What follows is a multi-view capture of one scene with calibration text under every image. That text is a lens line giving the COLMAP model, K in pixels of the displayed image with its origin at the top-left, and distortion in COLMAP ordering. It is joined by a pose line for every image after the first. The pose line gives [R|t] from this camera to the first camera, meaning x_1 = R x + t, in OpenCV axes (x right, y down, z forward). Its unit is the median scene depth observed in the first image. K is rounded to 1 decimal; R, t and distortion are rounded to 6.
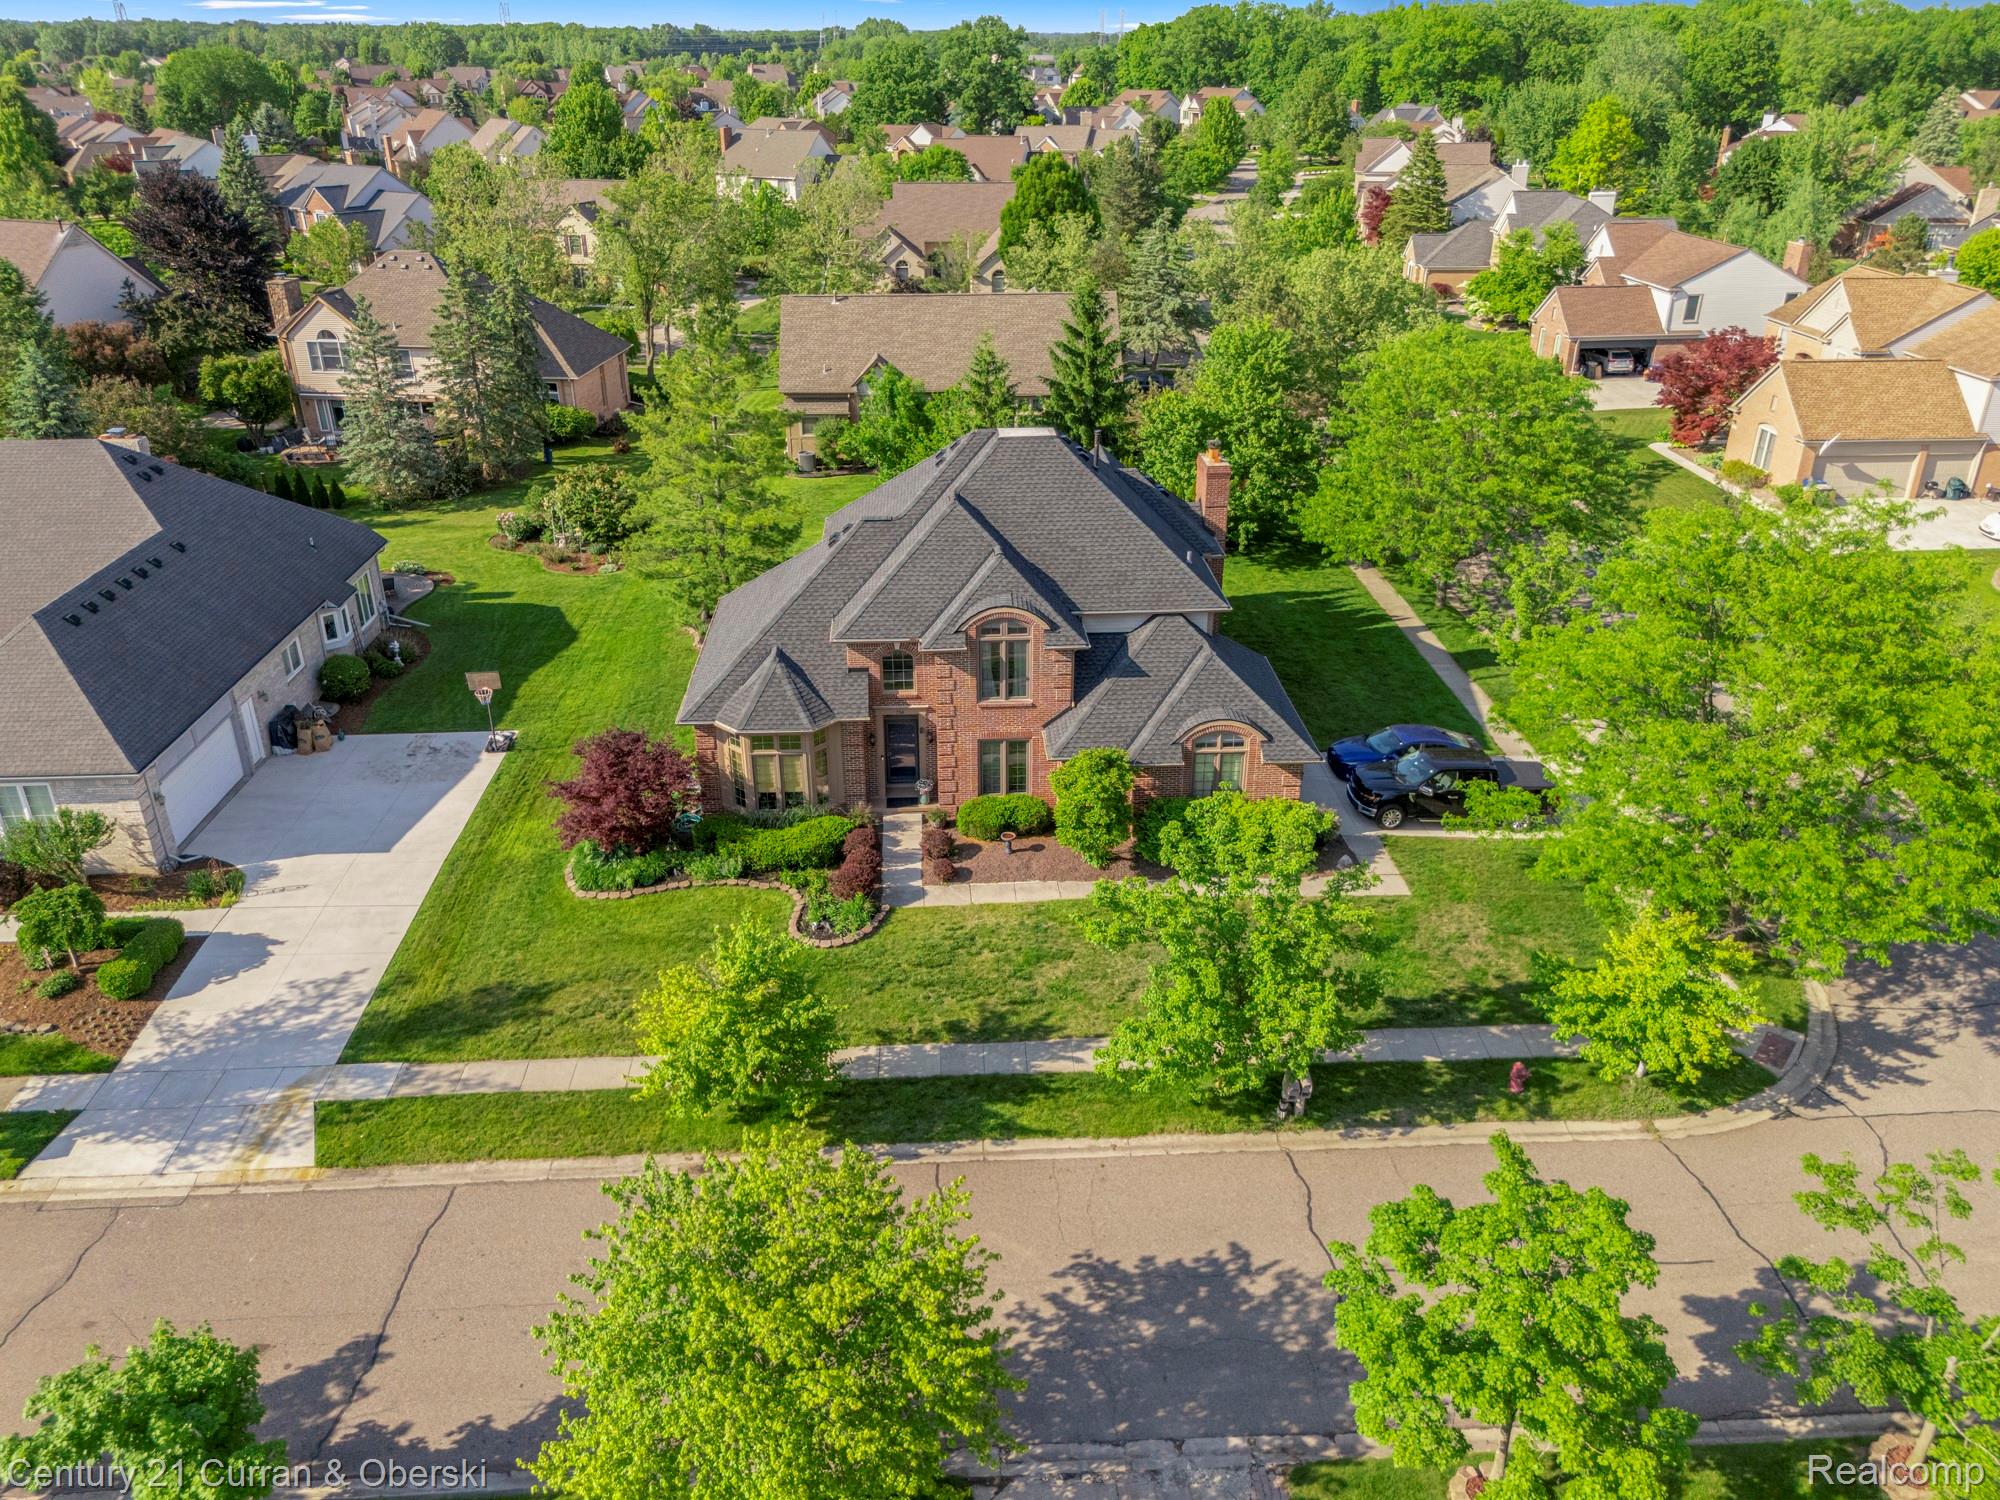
lens RADIAL K [[1477.3, 0, 994.2], [0, 1477.3, 751.6], [0, 0, 1]] dist [0.052239, -0.043476]
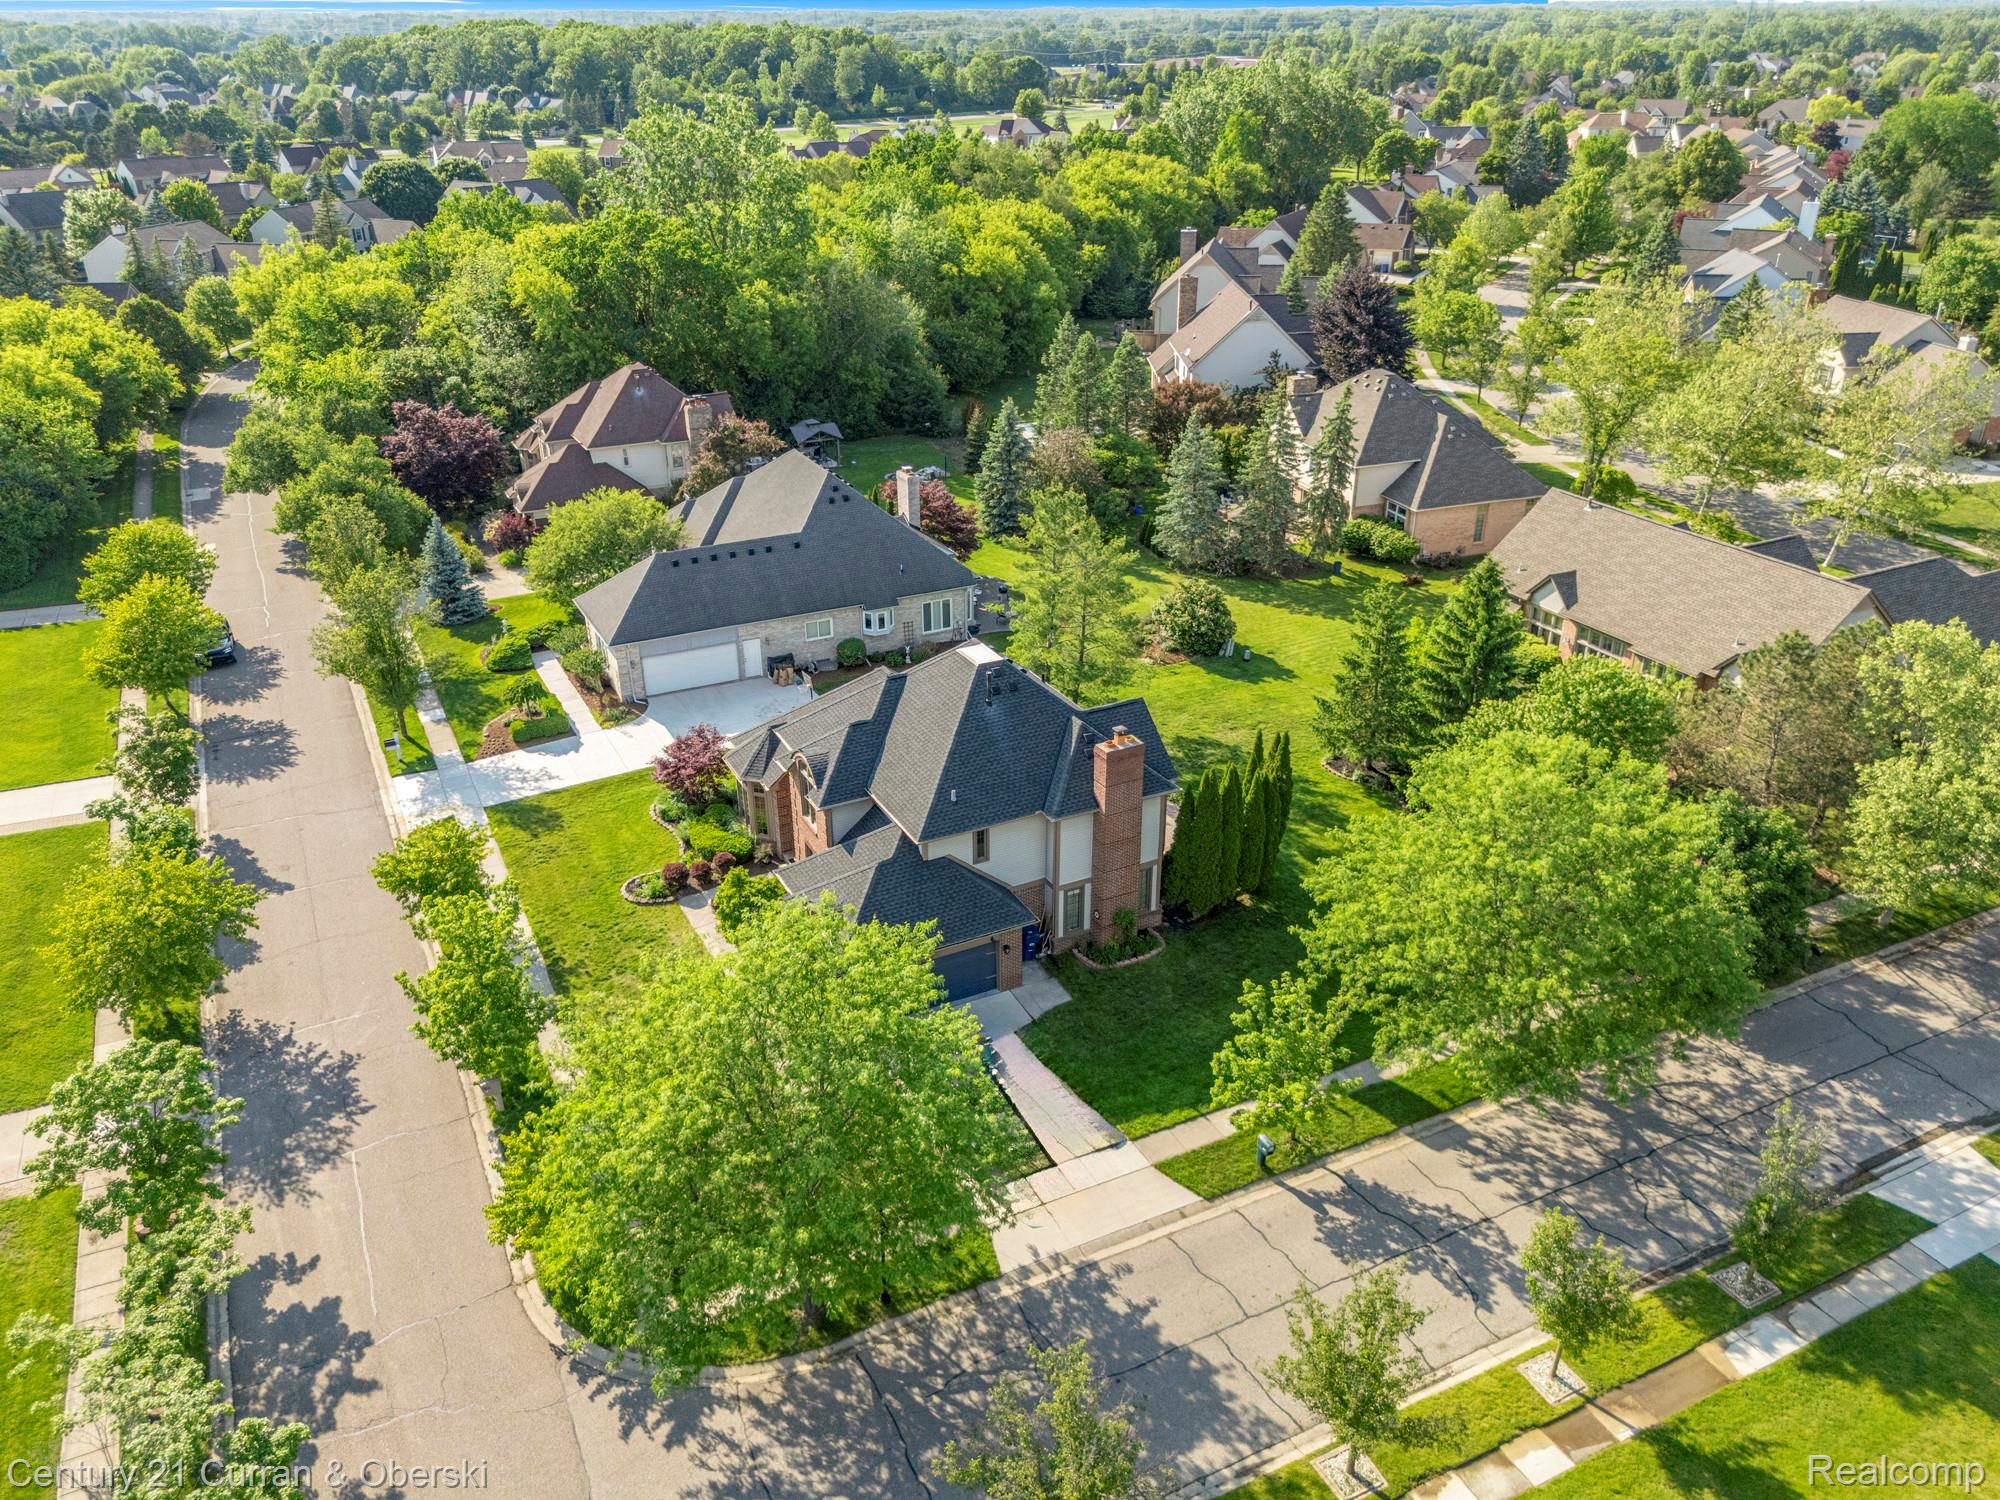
lens RADIAL K [[1477.3, 0, 994.2], [0, 1477.3, 751.6], [0, 0, 1]] dist [0.052239, -0.043476]
pose [[0.403361, 0.402273, -0.821873, 1.114354], [-0.390804, 0.887879, 0.242781, -0.468678], [0.827388, 0.223263, 0.515346, 0.425854]]
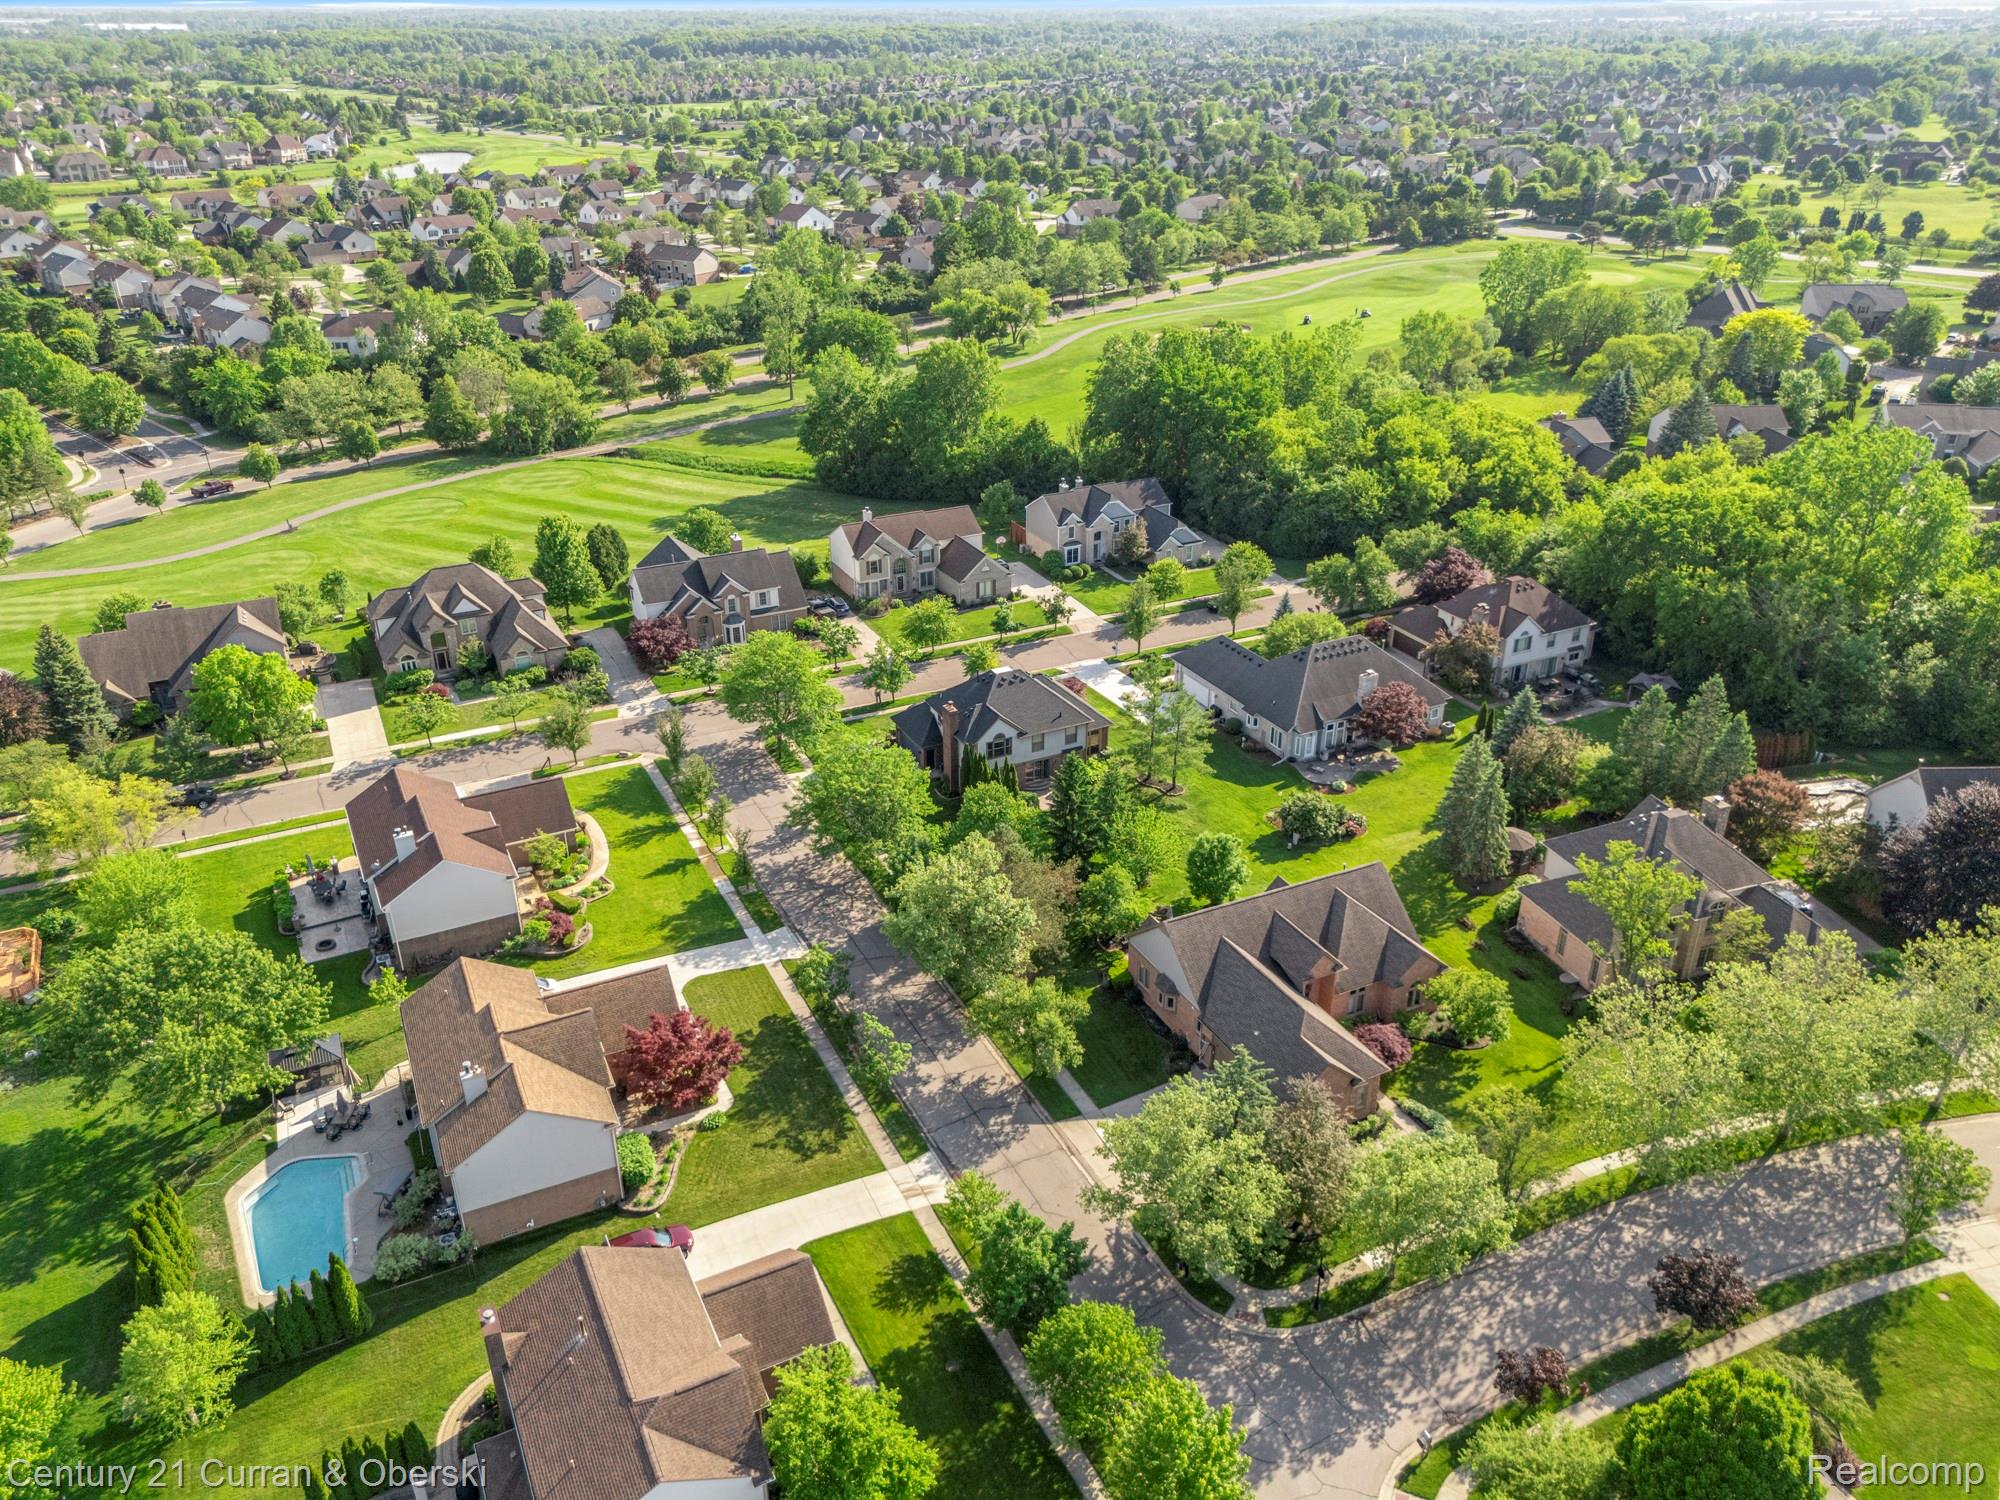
lens RADIAL K [[1477.3, 0, 994.2], [0, 1477.3, 751.6], [0, 0, 1]] dist [0.052239, -0.043476]
pose [[-0.922202, 0.186033, -0.339021, 1.135580], [-0.152844, 0.629954, 0.761444, -2.497693], [0.355222, 0.754022, -0.552511, 2.903445]]
